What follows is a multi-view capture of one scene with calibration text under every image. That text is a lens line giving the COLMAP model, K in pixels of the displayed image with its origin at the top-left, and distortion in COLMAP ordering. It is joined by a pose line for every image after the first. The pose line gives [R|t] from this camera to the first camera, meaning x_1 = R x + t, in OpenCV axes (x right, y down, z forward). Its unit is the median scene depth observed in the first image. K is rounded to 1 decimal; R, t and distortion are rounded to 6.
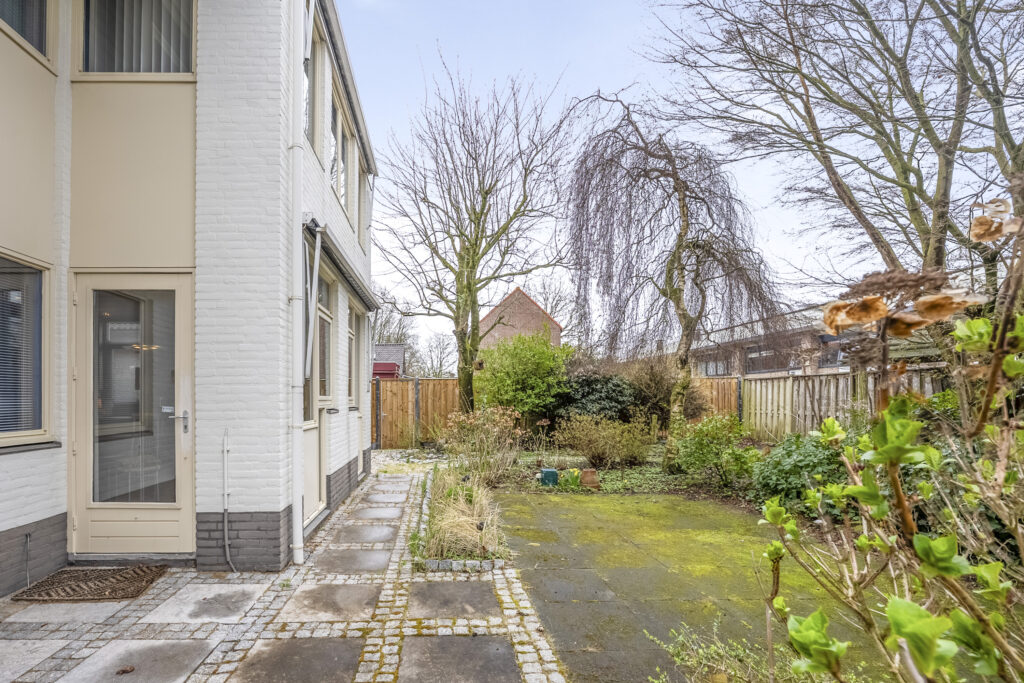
lens RADIAL K [[472.0, 0, 453.9], [0, 472.0, 399.2], [0, 0, 1]] dist [-0.015424, -0.000286]
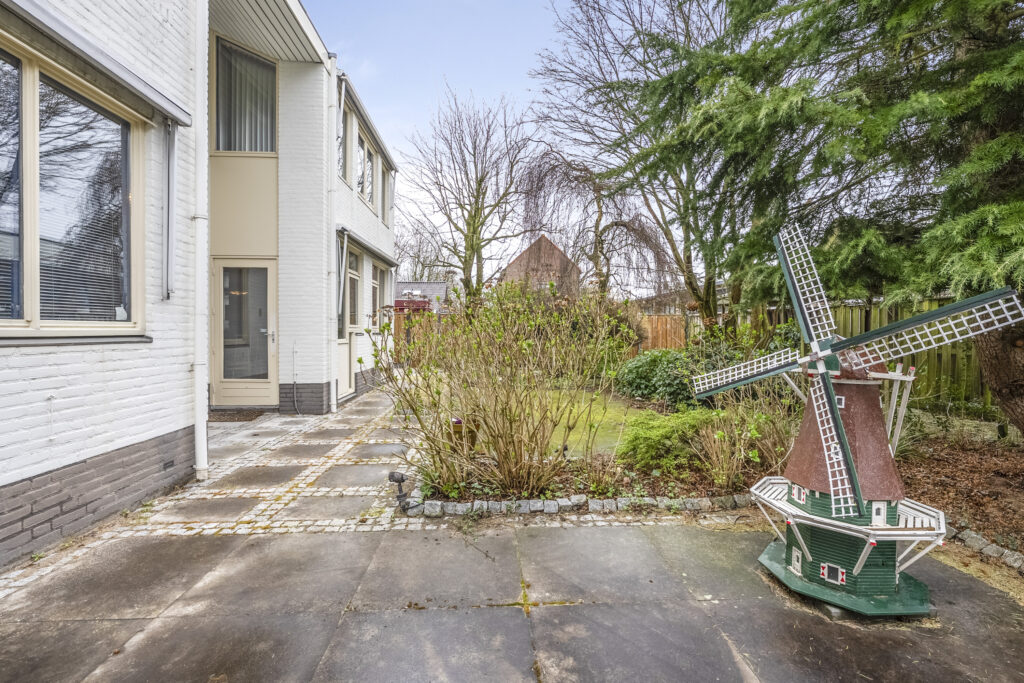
lens RADIAL K [[444.7, 0, 516.1], [0, 444.7, 340.6], [0, 0, 1]] dist [0.000470, 0.000078]
pose [[0.999503, 0.006910, 0.030761, 0.312611], [-0.007459, 0.999814, 0.017768, 0.020267], [-0.030633, -0.017989, 0.999369, -0.728058]]
